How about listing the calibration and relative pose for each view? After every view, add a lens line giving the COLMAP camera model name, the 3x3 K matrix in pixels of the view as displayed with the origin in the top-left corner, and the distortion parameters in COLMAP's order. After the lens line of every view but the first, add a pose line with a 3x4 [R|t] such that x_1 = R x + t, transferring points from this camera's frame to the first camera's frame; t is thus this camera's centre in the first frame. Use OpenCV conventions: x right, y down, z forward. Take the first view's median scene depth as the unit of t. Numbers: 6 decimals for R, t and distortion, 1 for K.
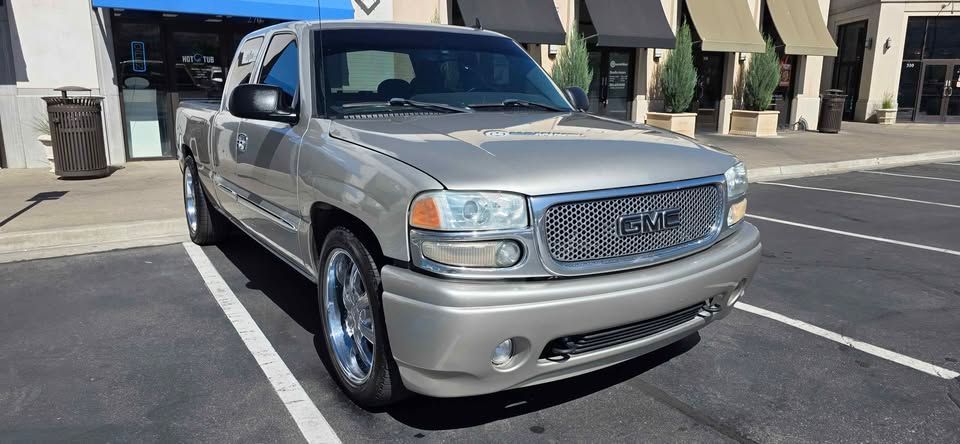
lens RADIAL K [[641.2, 0, 490.6], [0, 641.2, 214.0], [0, 0, 1]] dist [0.058221, -0.048648]
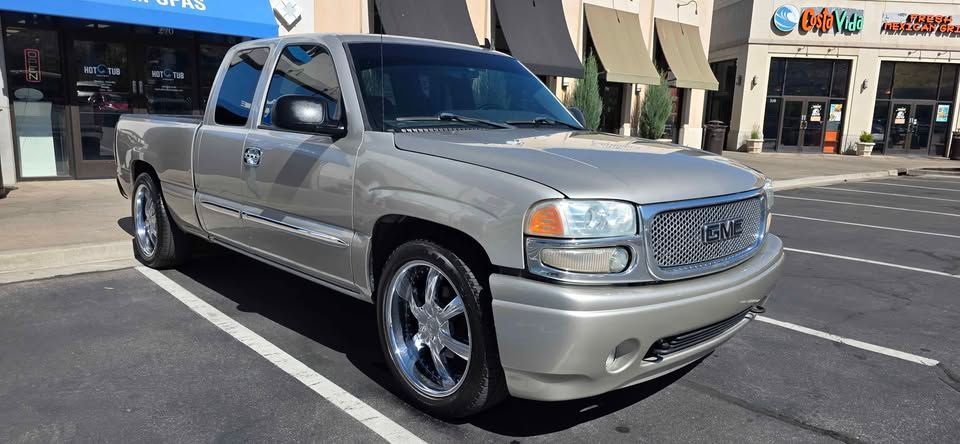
lens RADIAL K [[641.2, 0, 489.9], [0, 641.2, 226.6], [0, 0, 1]] dist [0.058221, -0.048648]
pose [[0.983349, -0.008298, 0.181535, -0.246100], [0.011904, 0.999753, -0.018787, 0.016602], [-0.181335, 0.020635, 0.983205, 0.001428]]
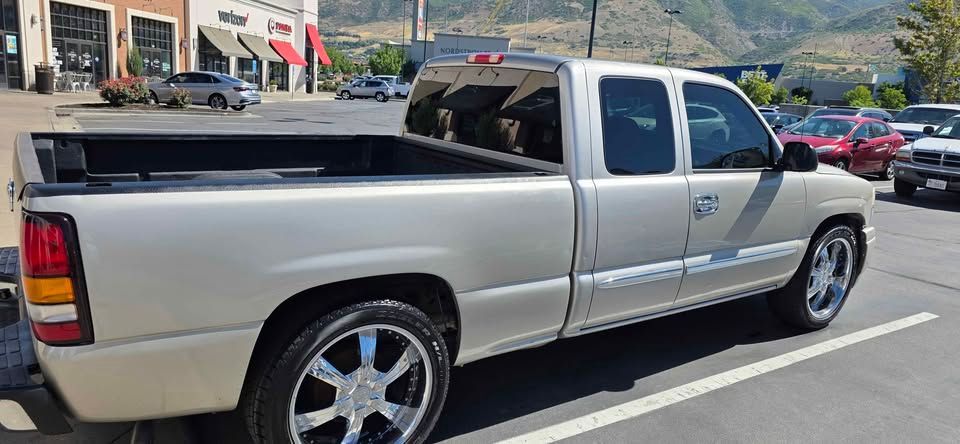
lens RADIAL K [[641.2, 0, 482.6], [0, 641.2, 222.6], [0, 0, 1]] dist [0.058221, -0.048648]
pose [[-0.041039, -0.215584, 0.975623, -1.436298], [0.125419, 0.967611, 0.219089, -0.367863], [-0.991255, 0.131352, -0.012672, 1.521031]]
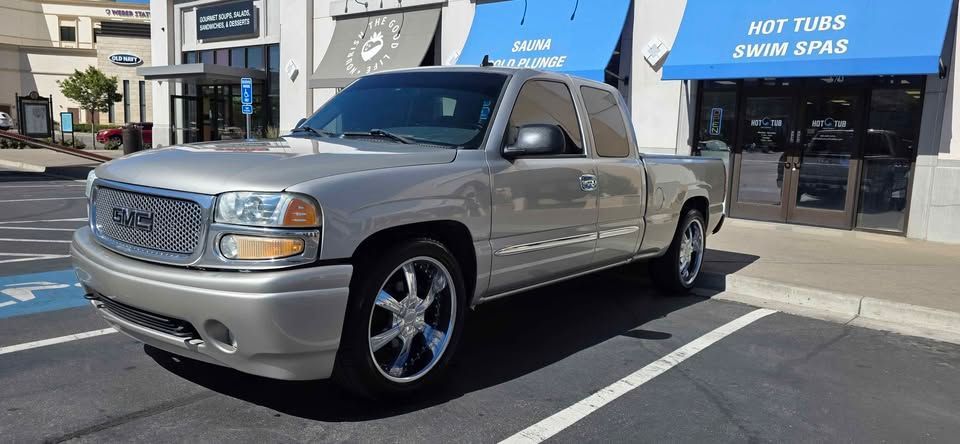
lens RADIAL K [[641.2, 0, 485.2], [0, 641.2, 220.0], [0, 0, 1]] dist [0.058221, -0.048648]
pose [[0.328764, 0.124444, -0.936177, 1.110556], [-0.226863, 0.972662, 0.049625, -0.132059], [0.916759, 0.196069, 0.348008, 0.857613]]
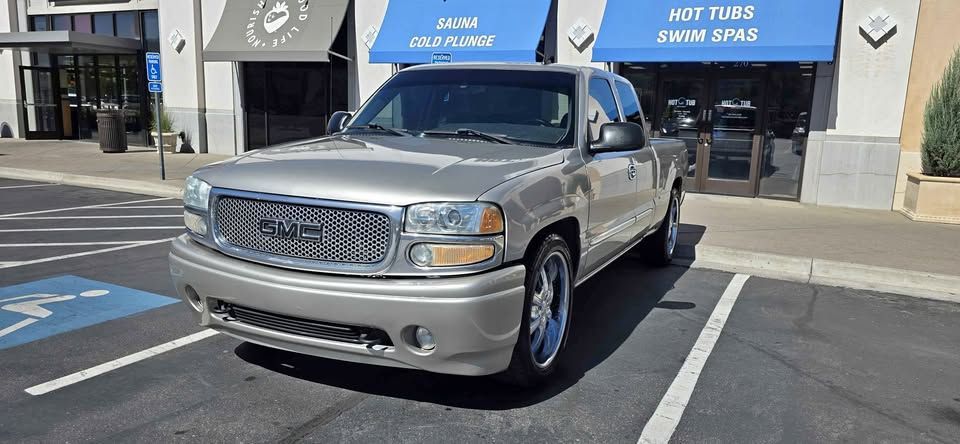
lens RADIAL K [[641.2, 0, 495.6], [0, 641.2, 227.5], [0, 0, 1]] dist [0.058221, -0.048648]
pose [[0.531048, 0.157327, -0.832608, 1.004154], [-0.199344, 0.978229, 0.057699, -0.092919], [0.823559, 0.135335, 0.550849, 0.495499]]
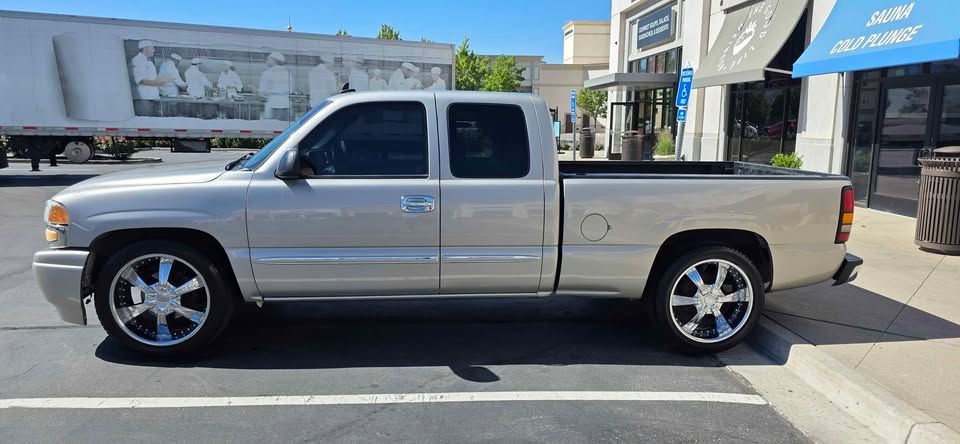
lens RADIAL K [[641.2, 0, 494.4], [0, 641.2, 229.6], [0, 0, 1]] dist [0.058221, -0.048648]
pose [[-0.451335, 0.138201, -0.881588, 1.022076], [-0.190014, 0.950393, 0.246267, -0.461494], [0.871889, 0.278663, -0.402686, 2.068382]]
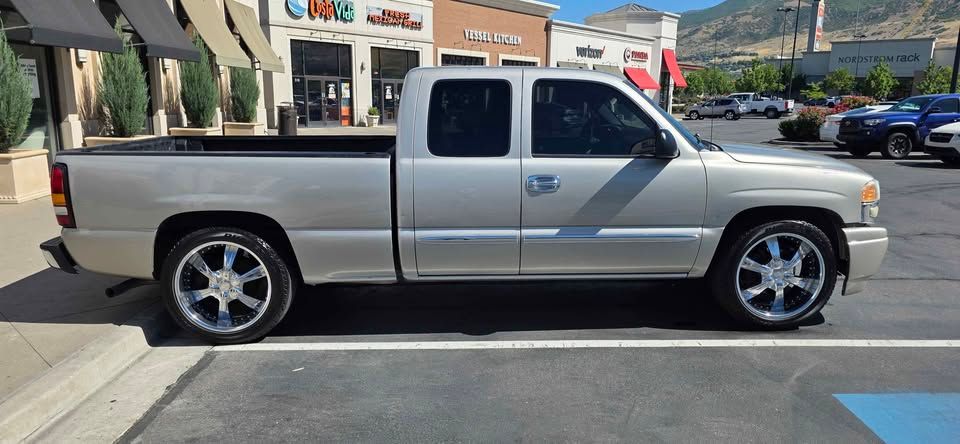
lens RADIAL K [[641.2, 0, 494.0], [0, 641.2, 219.6], [0, 0, 1]] dist [0.058221, -0.048648]
pose [[0.506274, -0.165106, 0.846420, -1.502169], [0.163202, 0.982109, 0.093957, -0.187653], [-0.846789, 0.090569, 0.524161, 0.612681]]
